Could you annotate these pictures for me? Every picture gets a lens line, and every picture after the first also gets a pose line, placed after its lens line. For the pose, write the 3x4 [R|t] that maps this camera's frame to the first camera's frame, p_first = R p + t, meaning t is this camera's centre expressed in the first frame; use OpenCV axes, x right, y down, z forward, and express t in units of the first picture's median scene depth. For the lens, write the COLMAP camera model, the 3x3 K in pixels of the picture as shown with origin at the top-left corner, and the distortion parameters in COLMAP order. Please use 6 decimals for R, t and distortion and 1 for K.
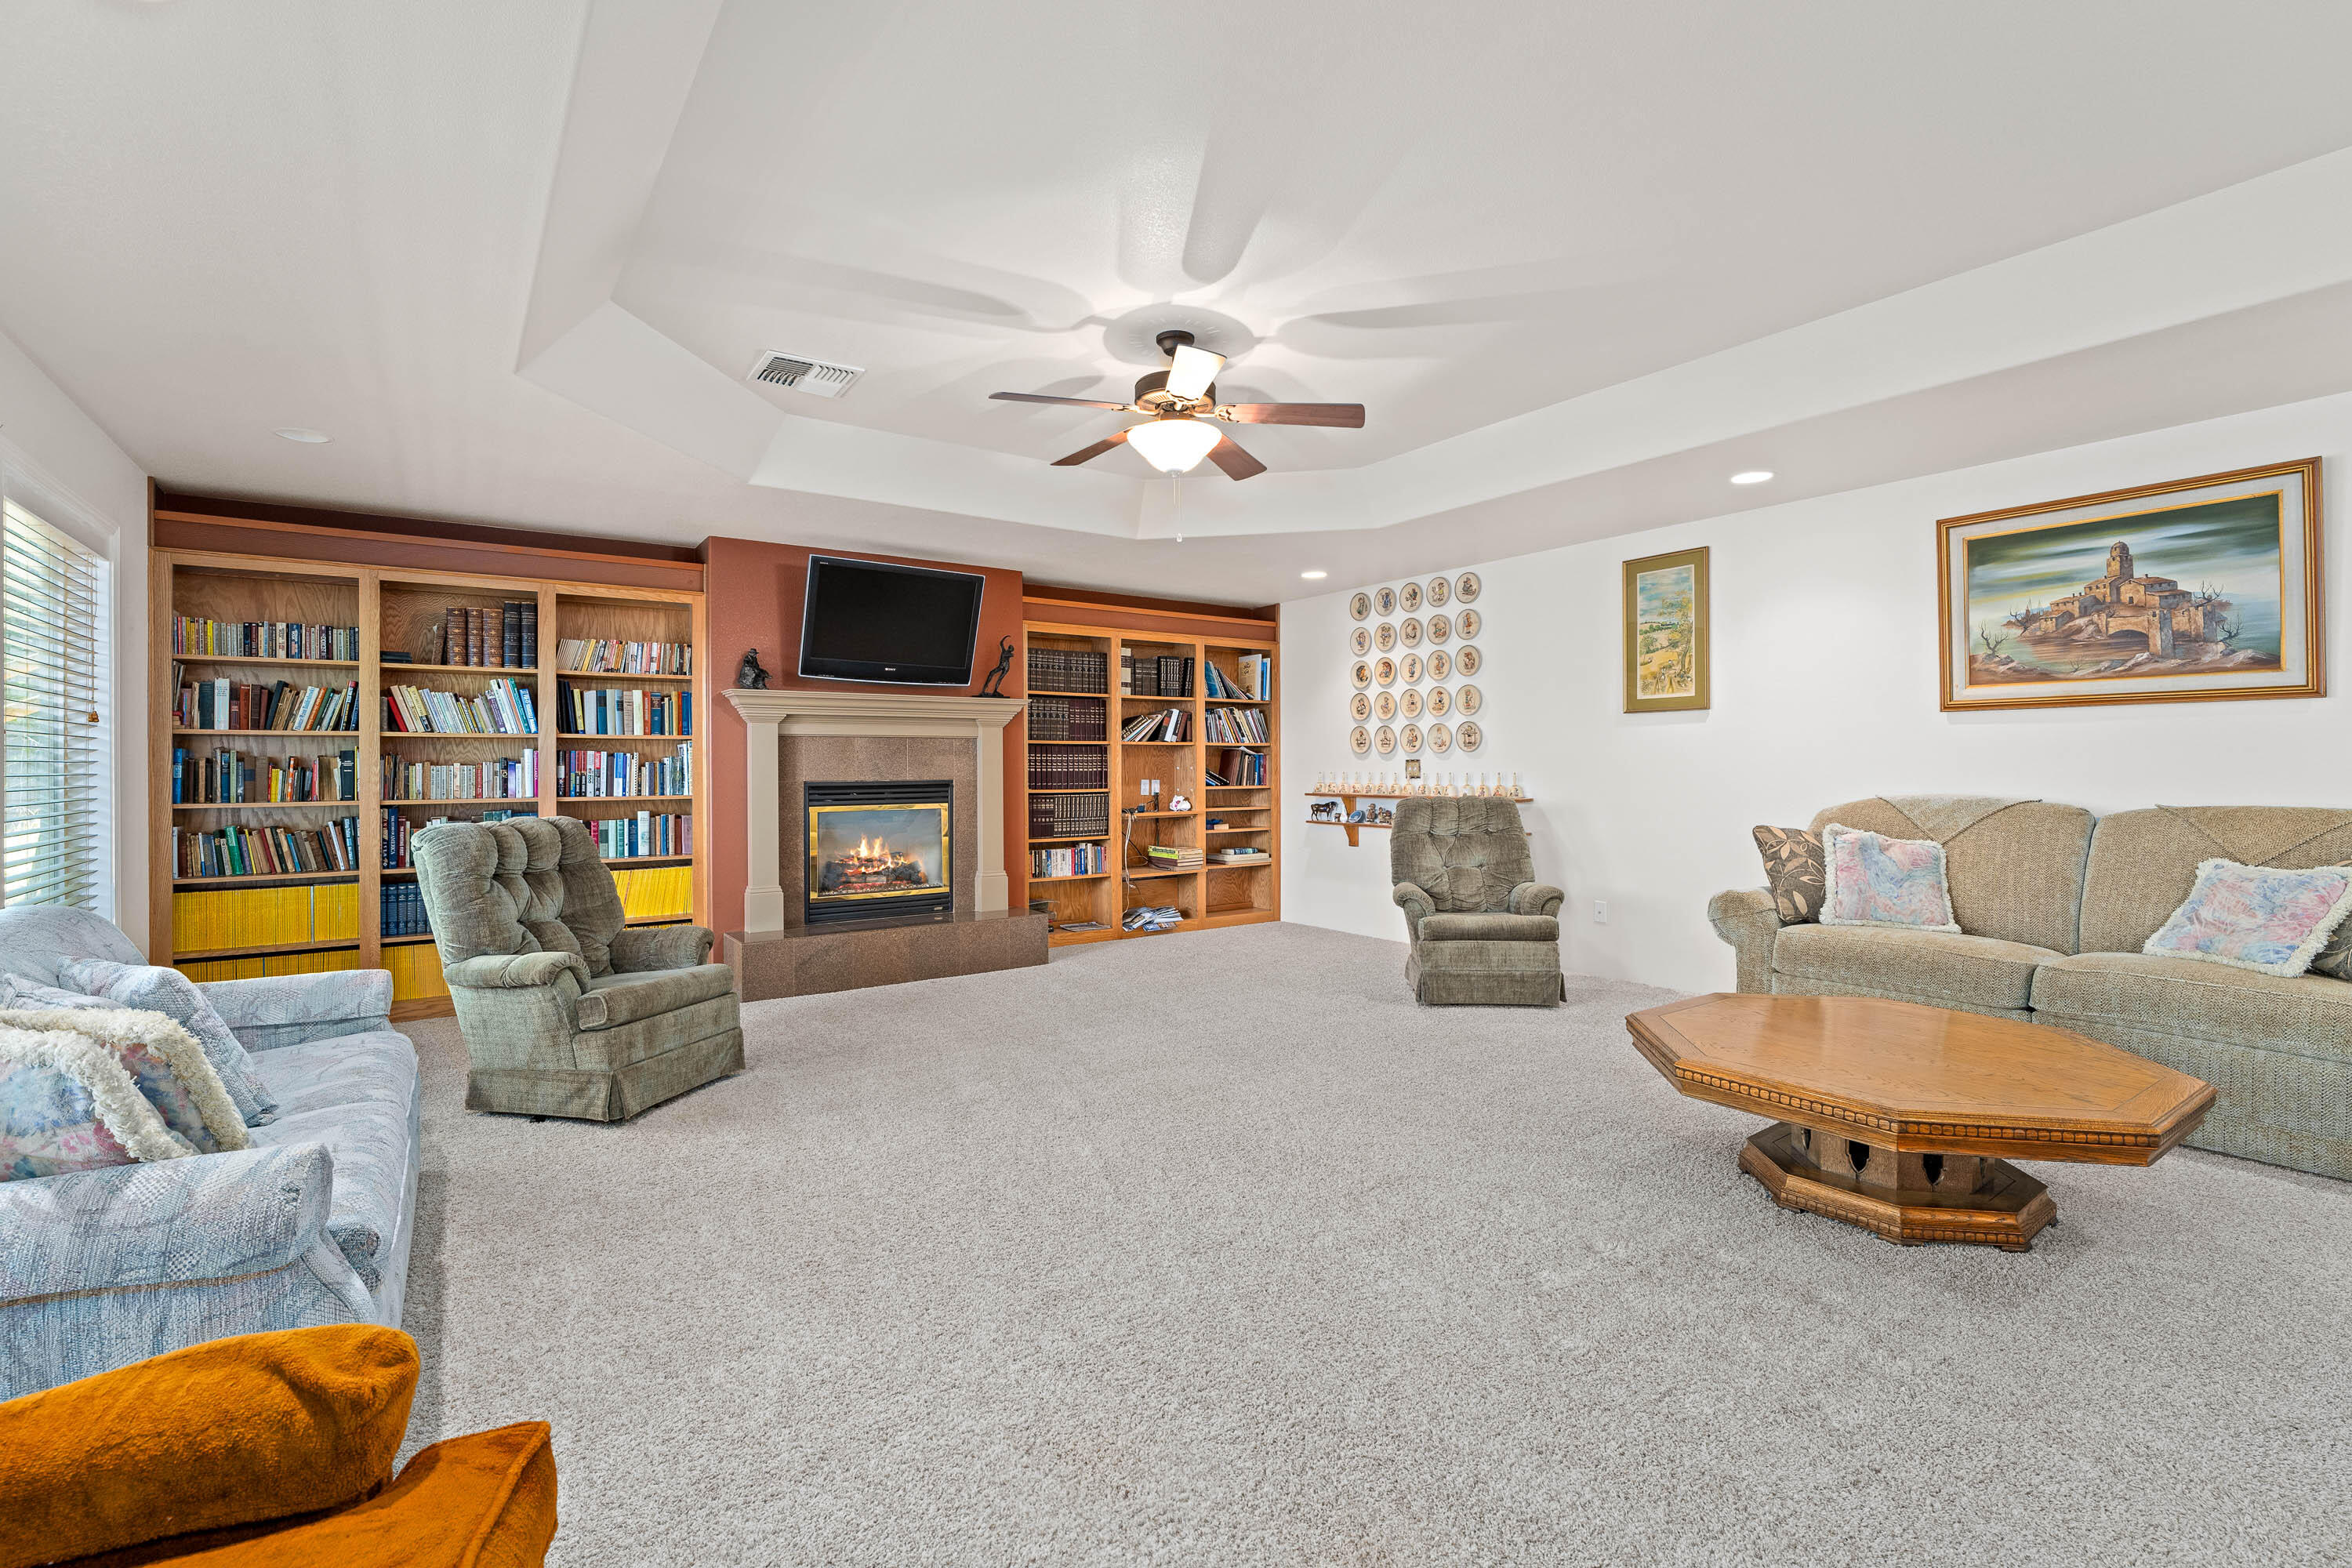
lens RADIAL K [[1047.7, 0, 1168.9], [0, 1047.7, 775.9], [0, 0, 1]] dist [-0.007799, 0.002193]
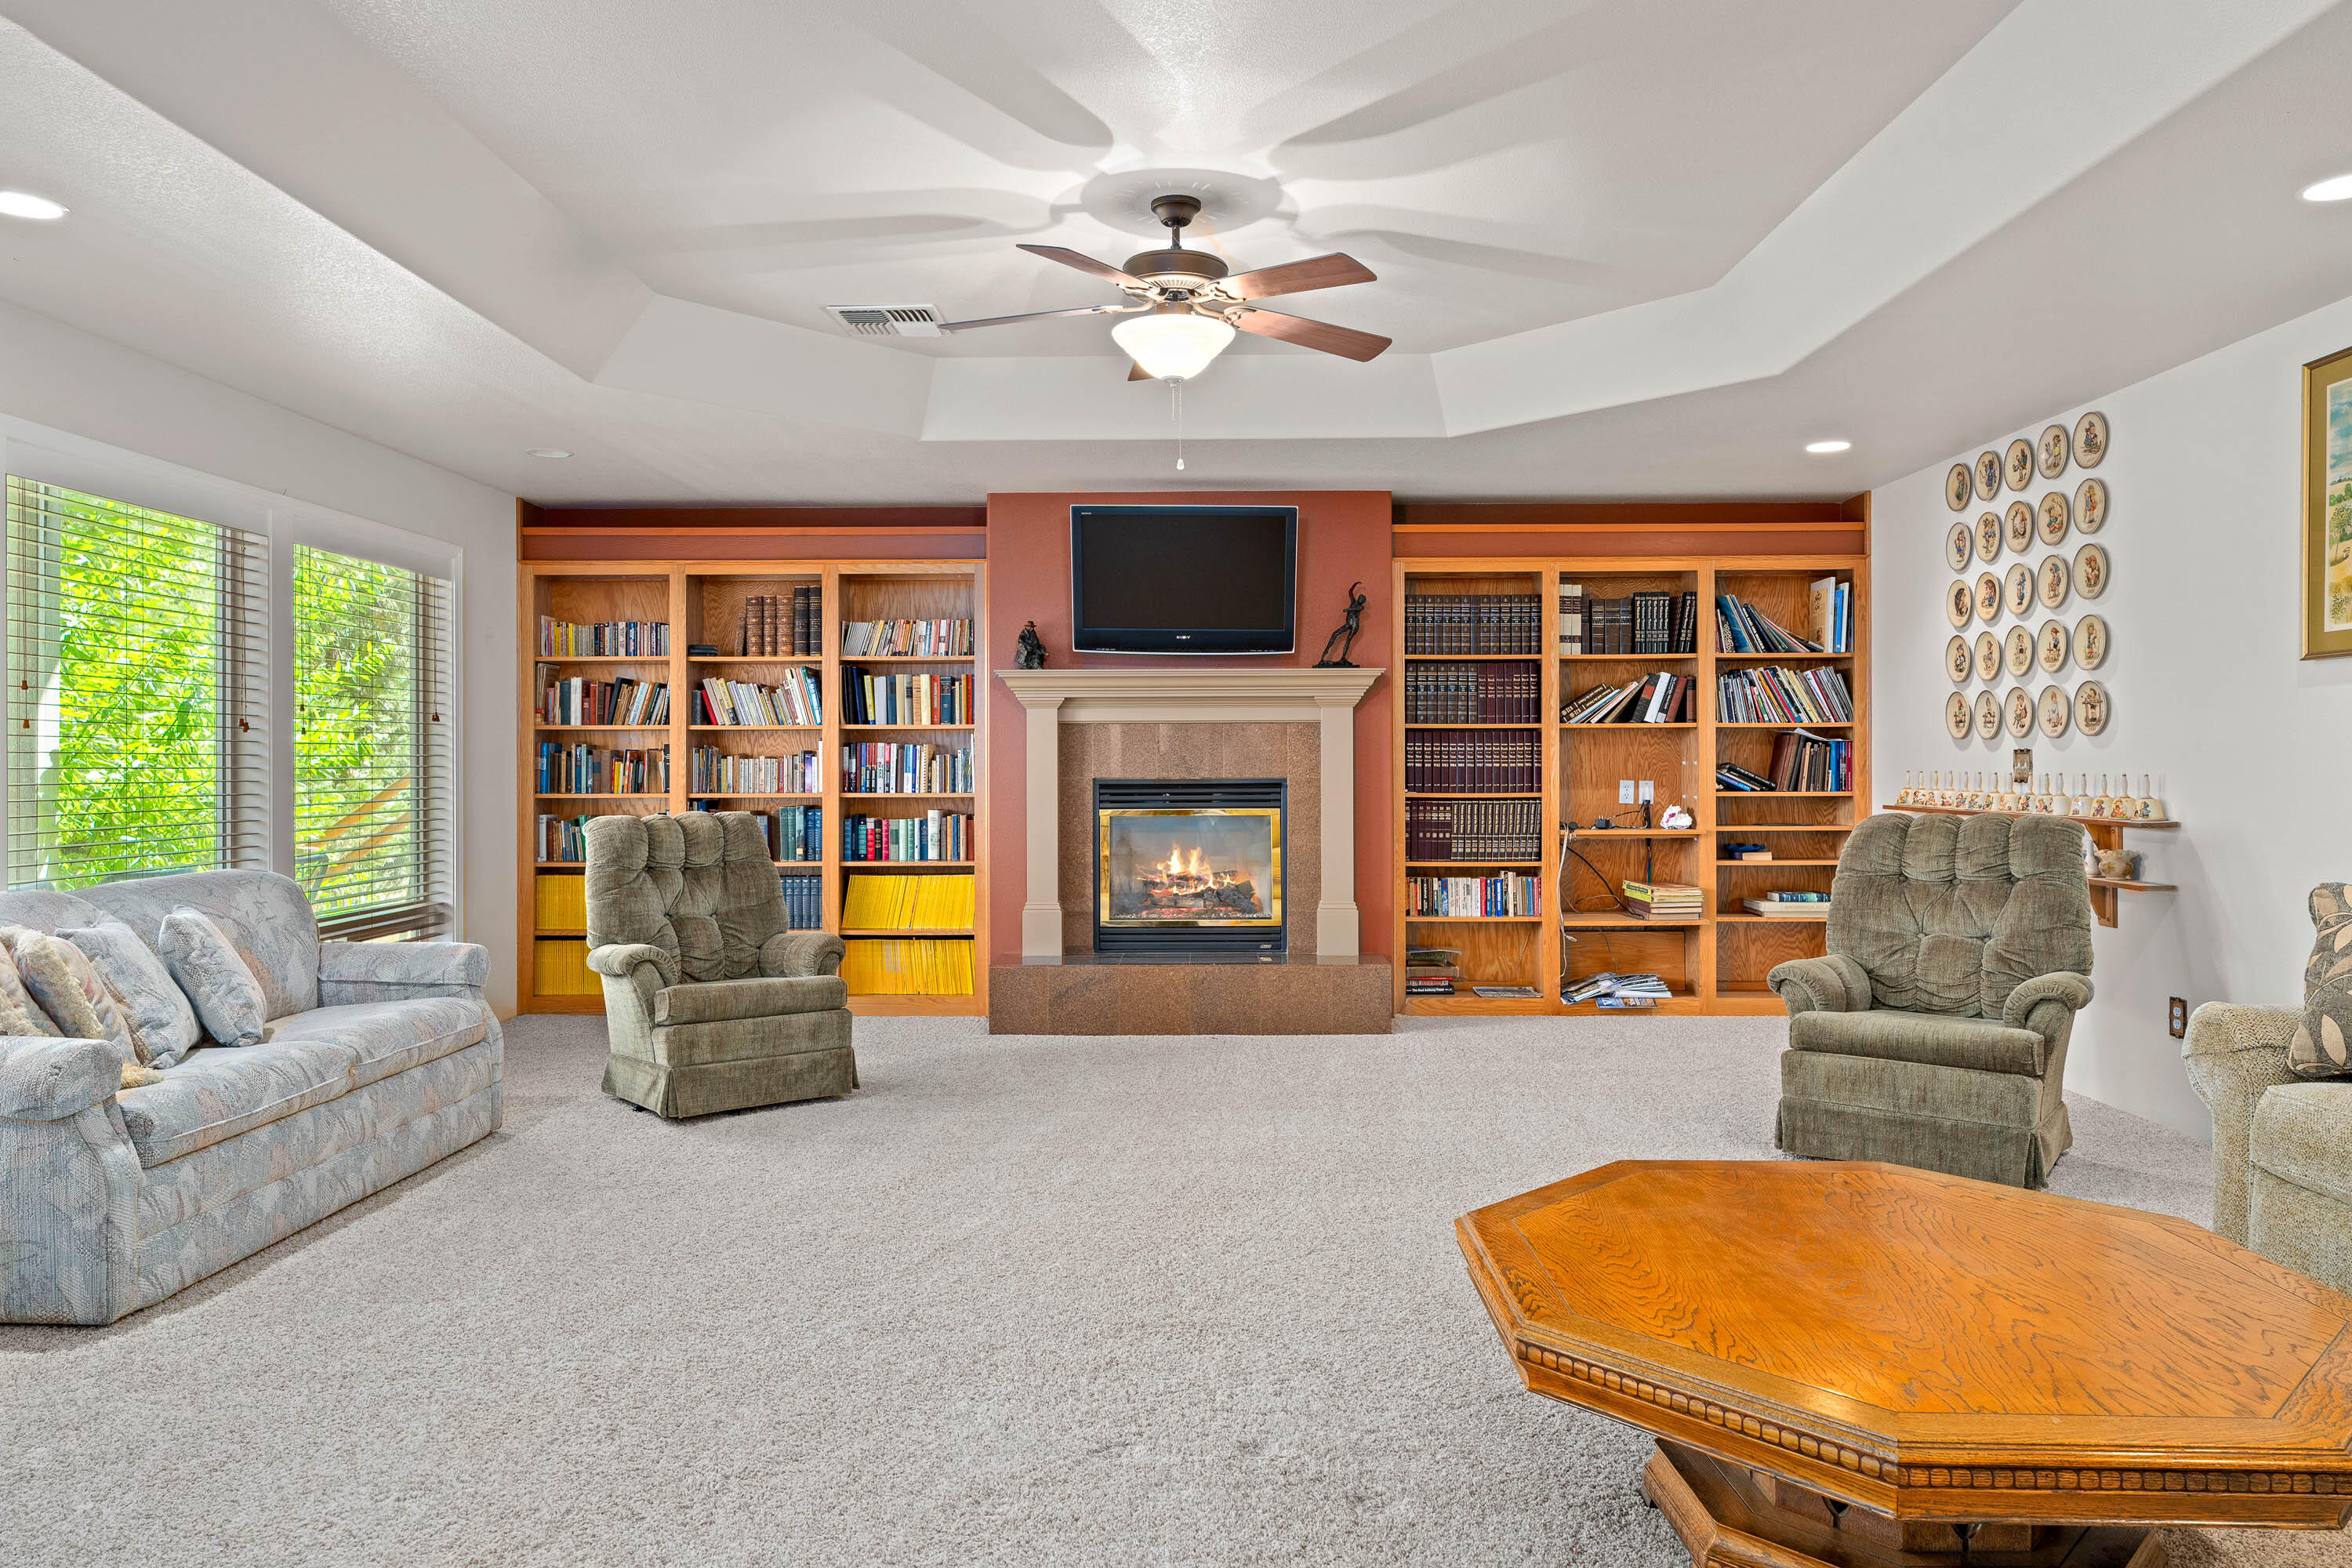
lens RADIAL K [[1561.4, 0, 1181.8], [0, 1561.4, 773.9], [0, 0, 1]] dist [0.023547, -0.009544]
pose [[0.808975, 0.007287, -0.587797, 0.445133], [-0.006106, 0.999973, 0.003994, -0.003601], [0.587811, 0.000358, 0.808998, 0.049275]]
